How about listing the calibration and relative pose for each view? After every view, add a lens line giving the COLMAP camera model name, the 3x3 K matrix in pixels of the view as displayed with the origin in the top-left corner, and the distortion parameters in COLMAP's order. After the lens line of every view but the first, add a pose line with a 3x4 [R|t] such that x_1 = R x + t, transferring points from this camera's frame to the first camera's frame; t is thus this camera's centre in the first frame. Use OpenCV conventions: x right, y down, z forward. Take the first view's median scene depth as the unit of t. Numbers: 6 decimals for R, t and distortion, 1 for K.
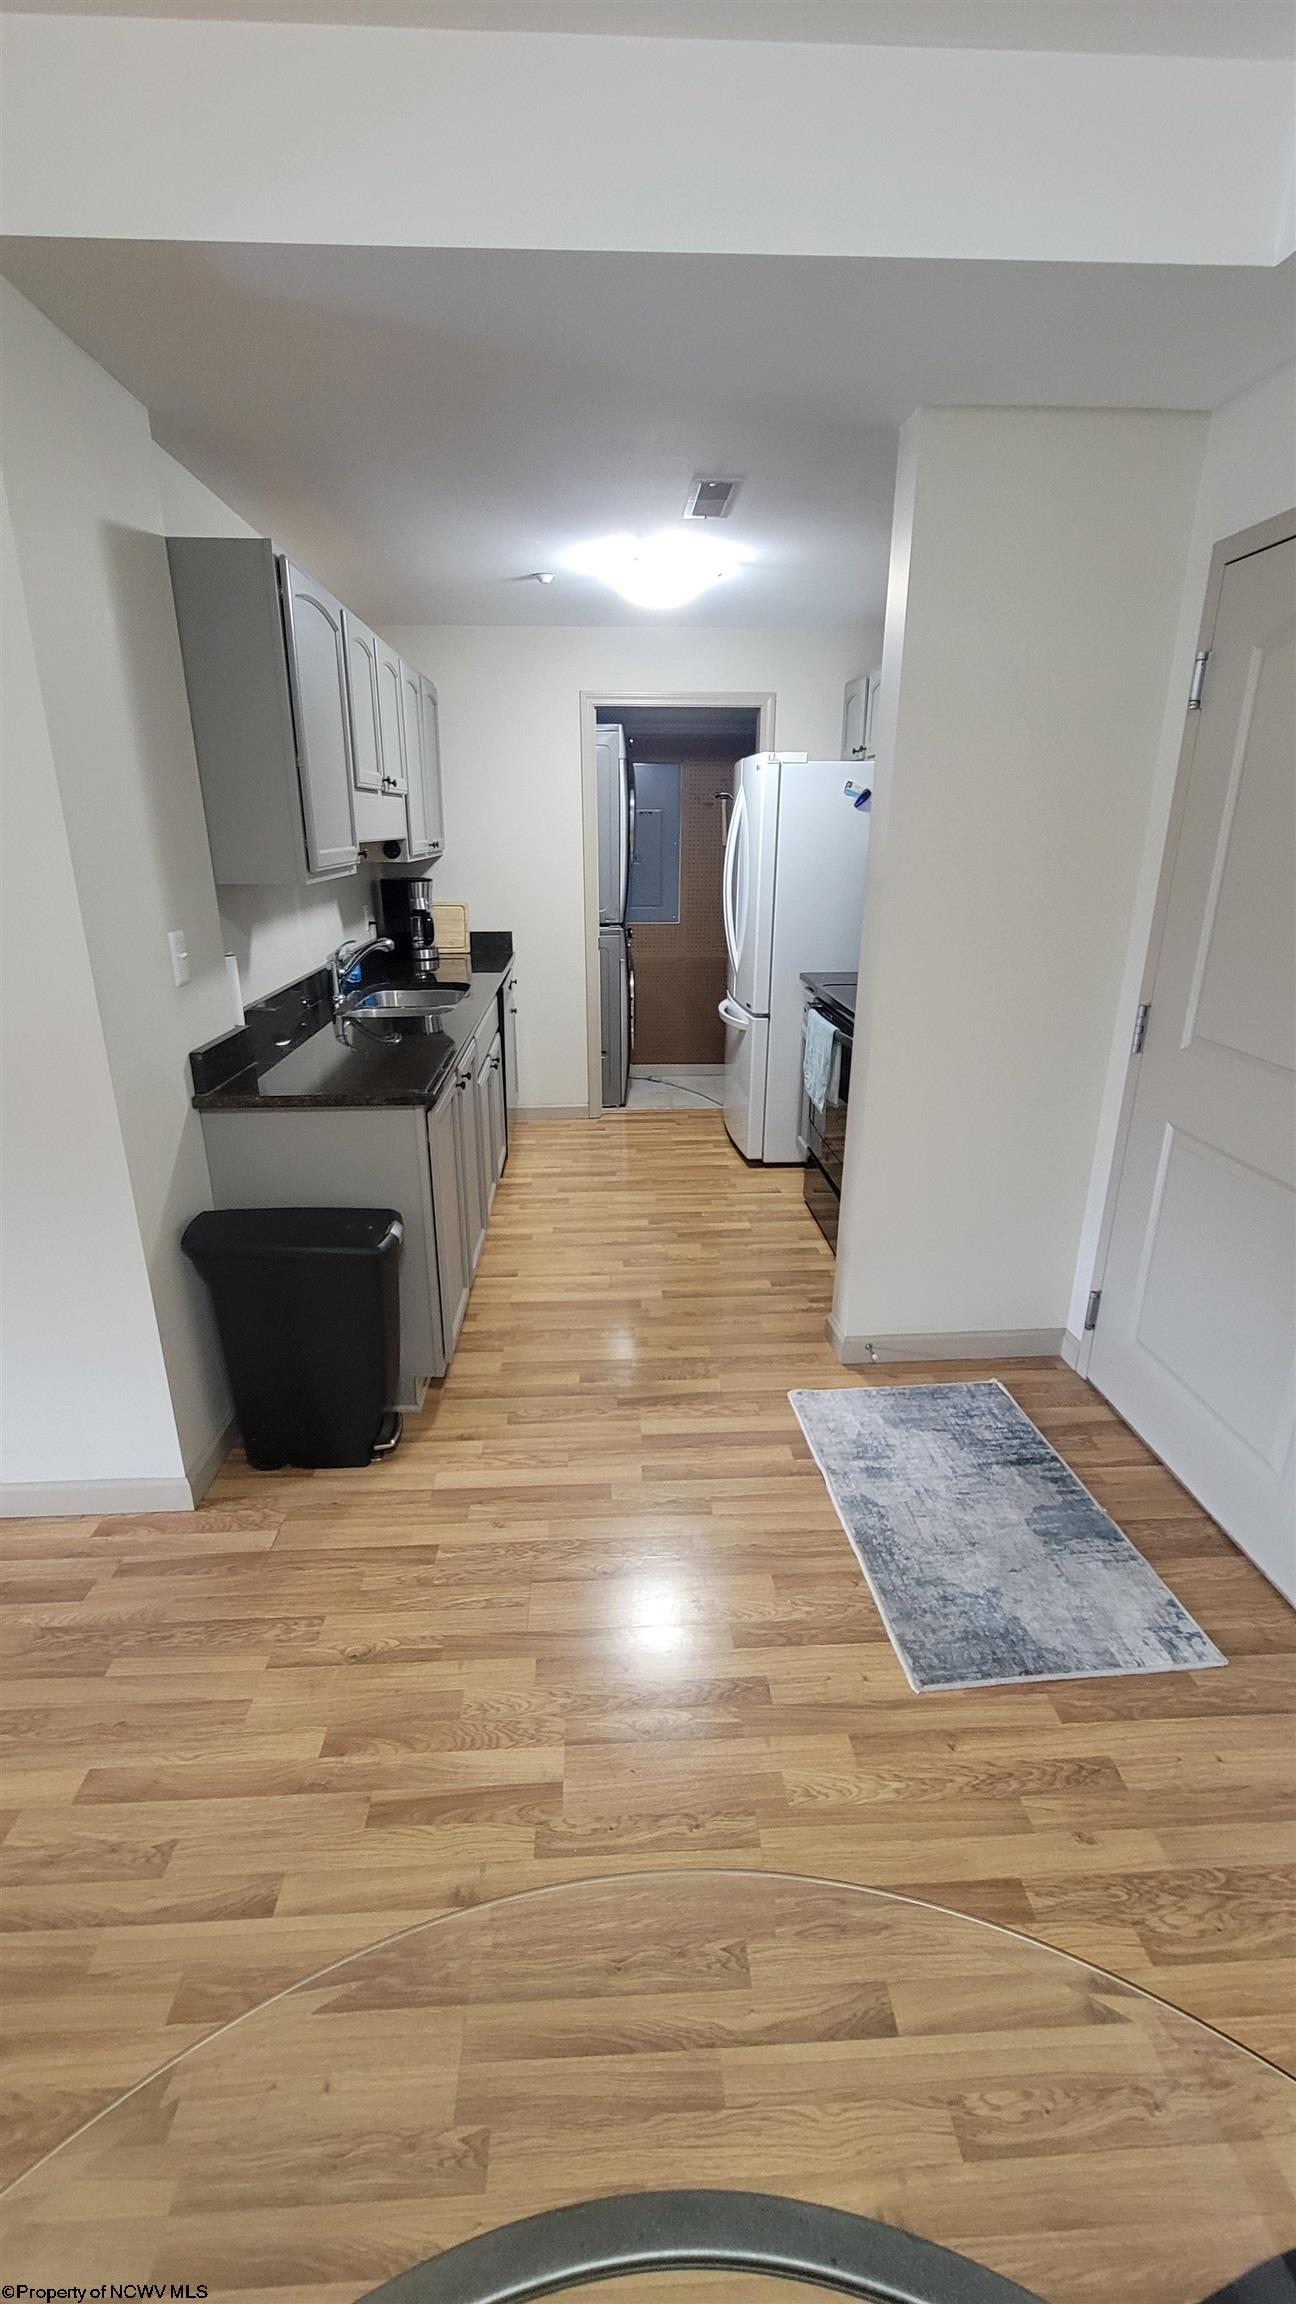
lens RADIAL K [[942.5, 0, 642.7], [0, 942.5, 1156.0], [0, 0, 1]] dist [0.003843, -0.000546]
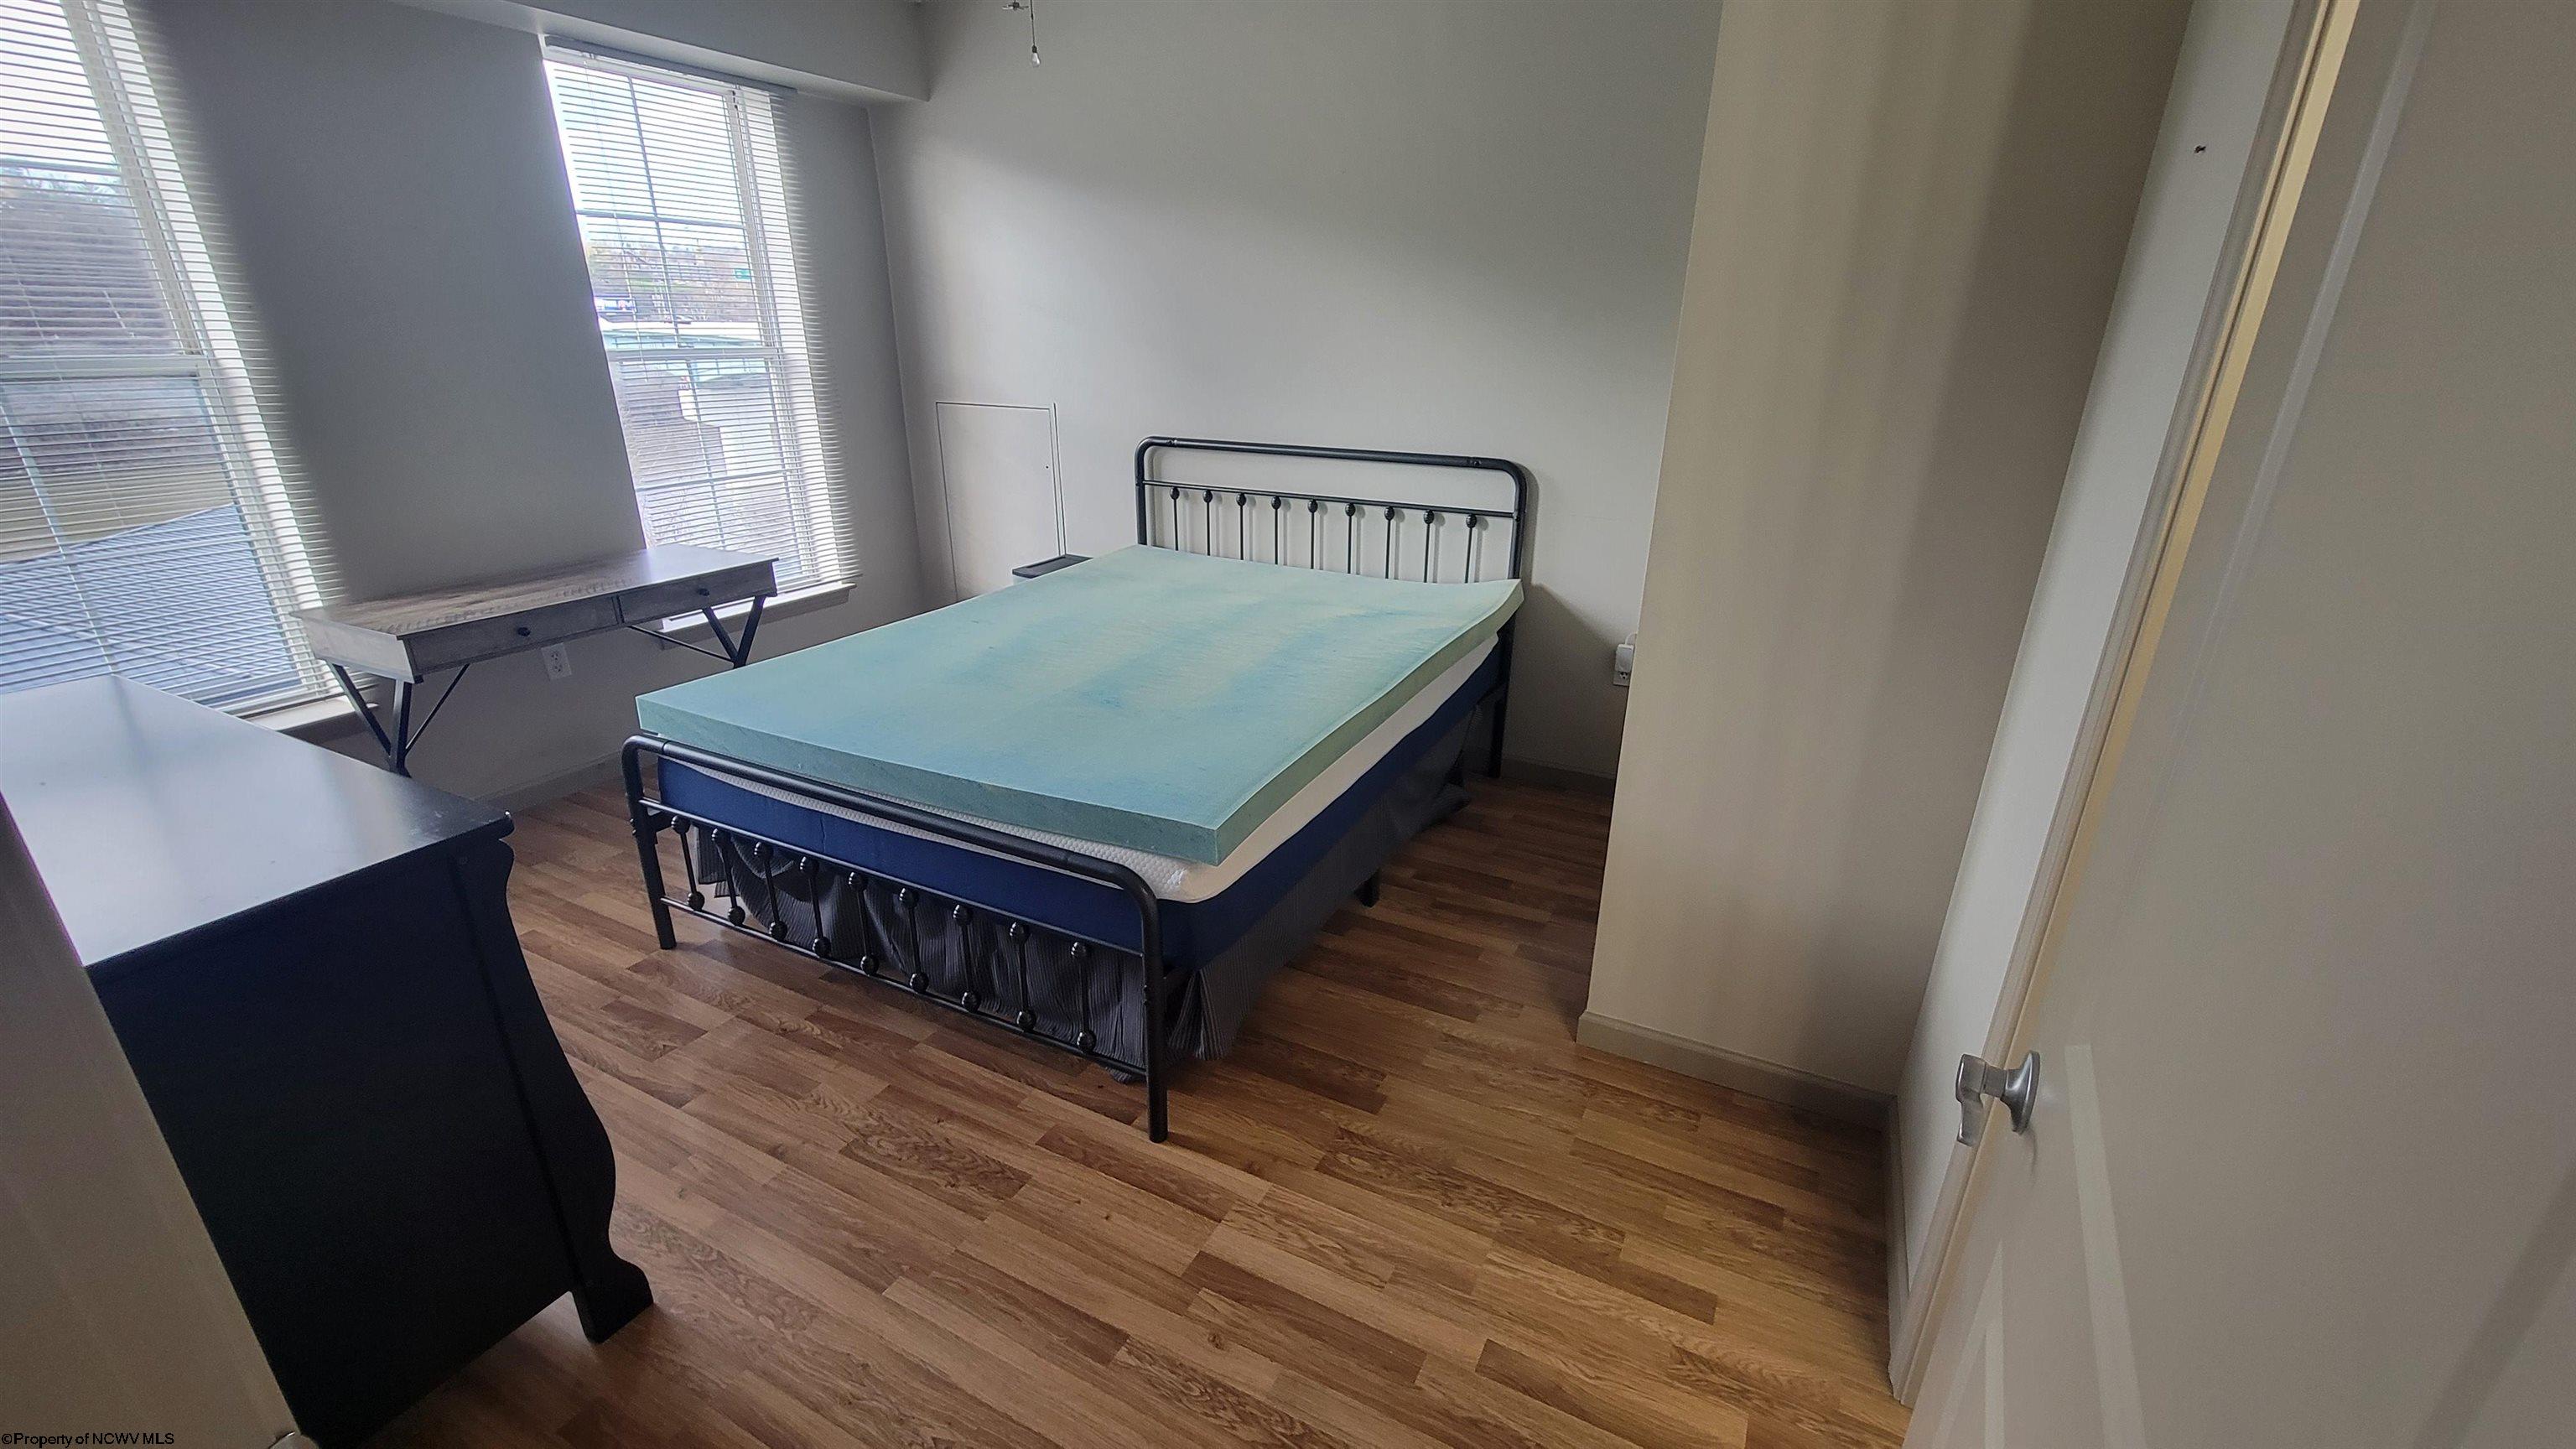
lens RADIAL K [[1053.8, 0, 1290.3], [0, 1053.8, 719.0], [0, 0, 1]] dist [0.003843, -0.000546]
pose [[0.868975, 0.186385, -0.458414, 0.955408], [-0.171564, 0.982375, 0.074201, -0.011091], [0.464164, 0.014169, 0.885636, 0.053352]]
